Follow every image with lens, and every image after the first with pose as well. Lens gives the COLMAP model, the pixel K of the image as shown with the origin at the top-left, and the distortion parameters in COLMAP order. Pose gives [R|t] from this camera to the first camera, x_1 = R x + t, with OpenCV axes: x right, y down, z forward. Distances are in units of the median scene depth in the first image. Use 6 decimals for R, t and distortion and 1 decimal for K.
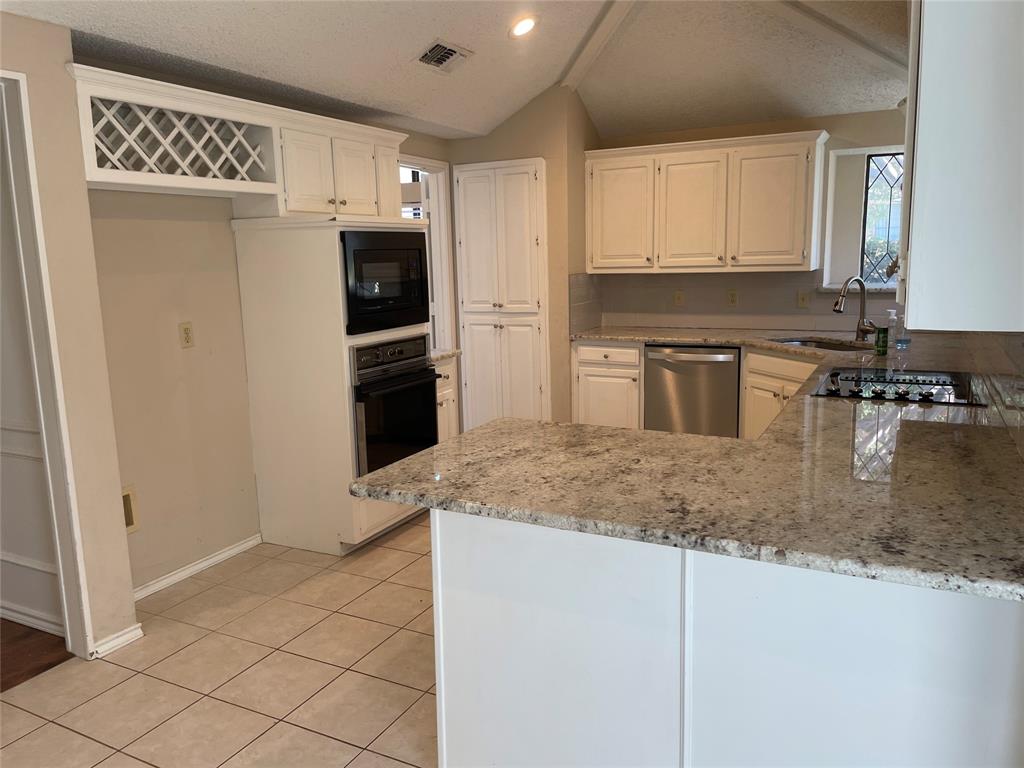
lens RADIAL K [[765.0, 0, 510.5], [0, 765.0, 388.2], [0, 0, 1]] dist [0.043951, -0.082916]
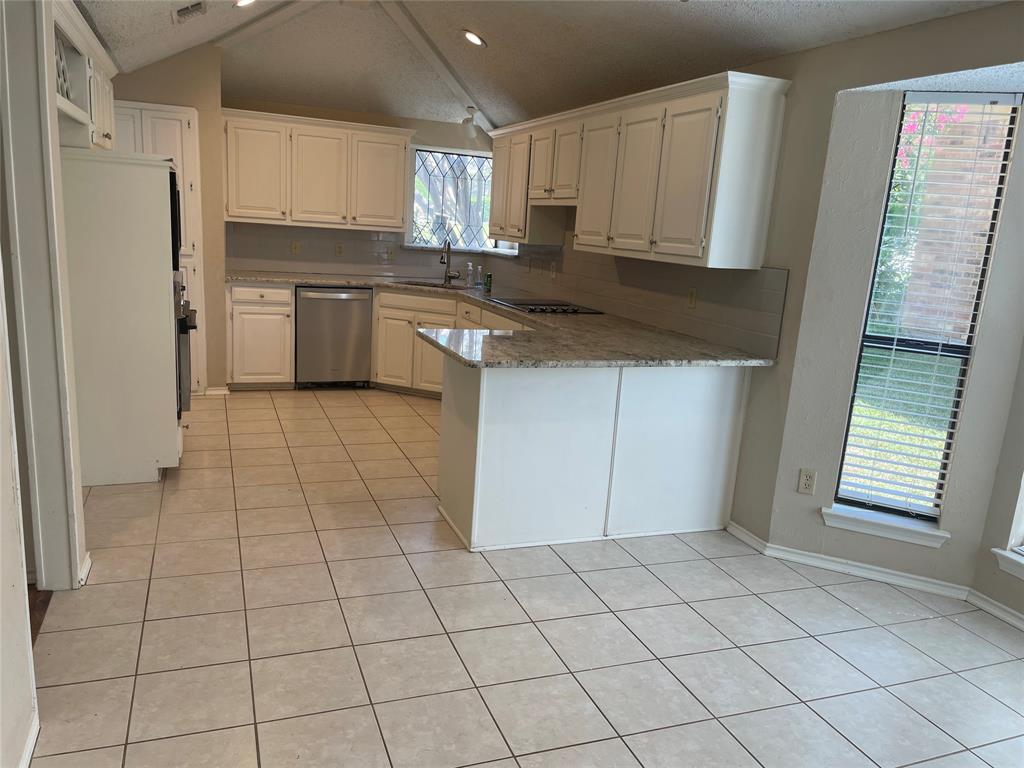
lens RADIAL K [[765.0, 0, 511.4], [0, 765.0, 403.8], [0, 0, 1]] dist [0.043951, -0.082916]
pose [[0.654312, -0.105696, 0.748802, -0.747199], [0.046227, 0.993923, 0.099901, 0.031528], [-0.754810, -0.030751, 0.655222, -0.068092]]
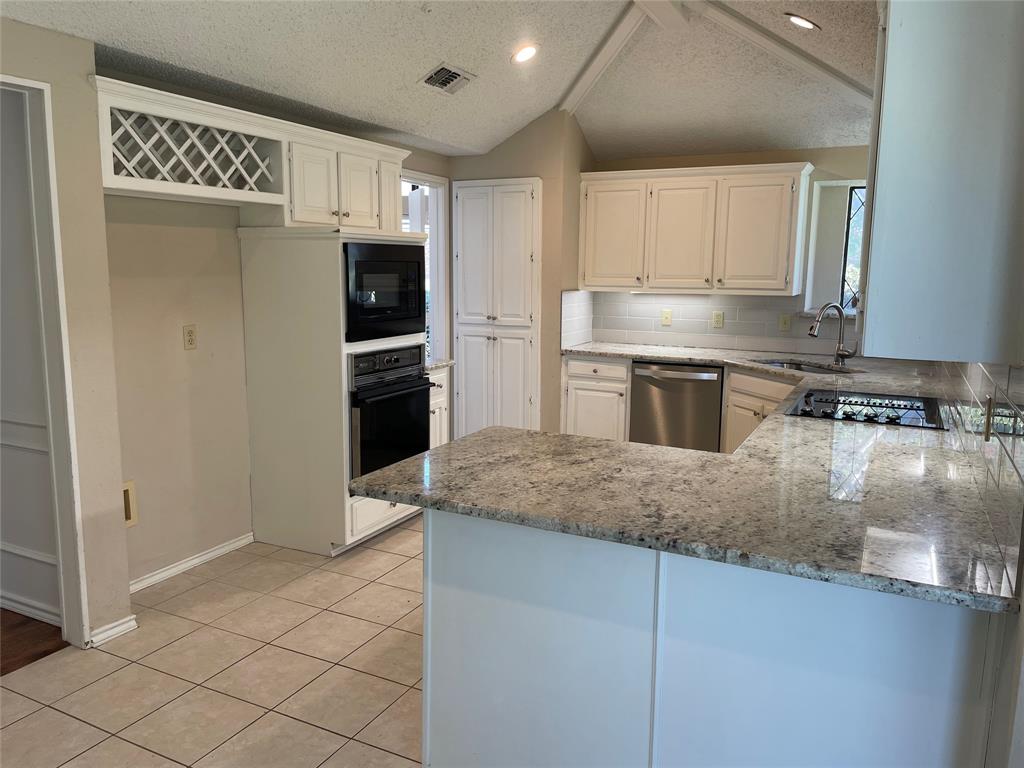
lens RADIAL K [[765.0, 0, 515.4], [0, 765.0, 380.8], [0, 0, 1]] dist [0.043951, -0.082916]
pose [[0.999241, 0.033594, 0.019721, -0.002545], [-0.033102, 0.999146, -0.024748, 0.000765], [-0.020536, 0.024077, 0.999499, -0.040322]]
